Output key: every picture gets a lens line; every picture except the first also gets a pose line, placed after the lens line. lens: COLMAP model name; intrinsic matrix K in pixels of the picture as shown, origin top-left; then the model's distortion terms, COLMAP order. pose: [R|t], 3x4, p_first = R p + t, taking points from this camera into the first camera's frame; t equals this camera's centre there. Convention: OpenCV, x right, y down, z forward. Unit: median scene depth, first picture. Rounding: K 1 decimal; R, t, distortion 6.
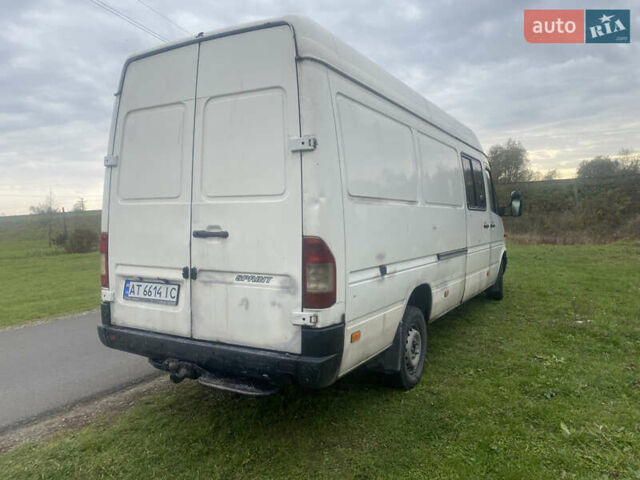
lens RADIAL K [[507.7, 0, 319.7], [0, 507.7, 237.6], [0, 0, 1]] dist [0.060460, -0.069505]
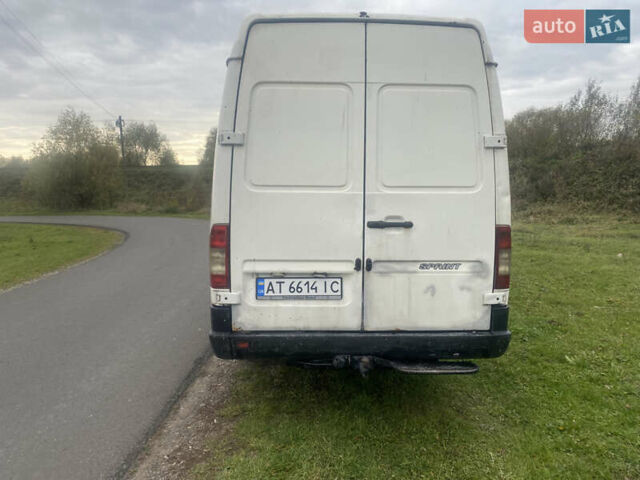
lens RADIAL K [[507.7, 0, 315.4], [0, 507.7, 238.3], [0, 0, 1]] dist [0.060460, -0.069505]
pose [[0.826689, -0.034912, 0.561575, -0.872870], [0.008898, 0.998760, 0.048991, -0.028866], [-0.562589, -0.035503, 0.825974, 0.256838]]
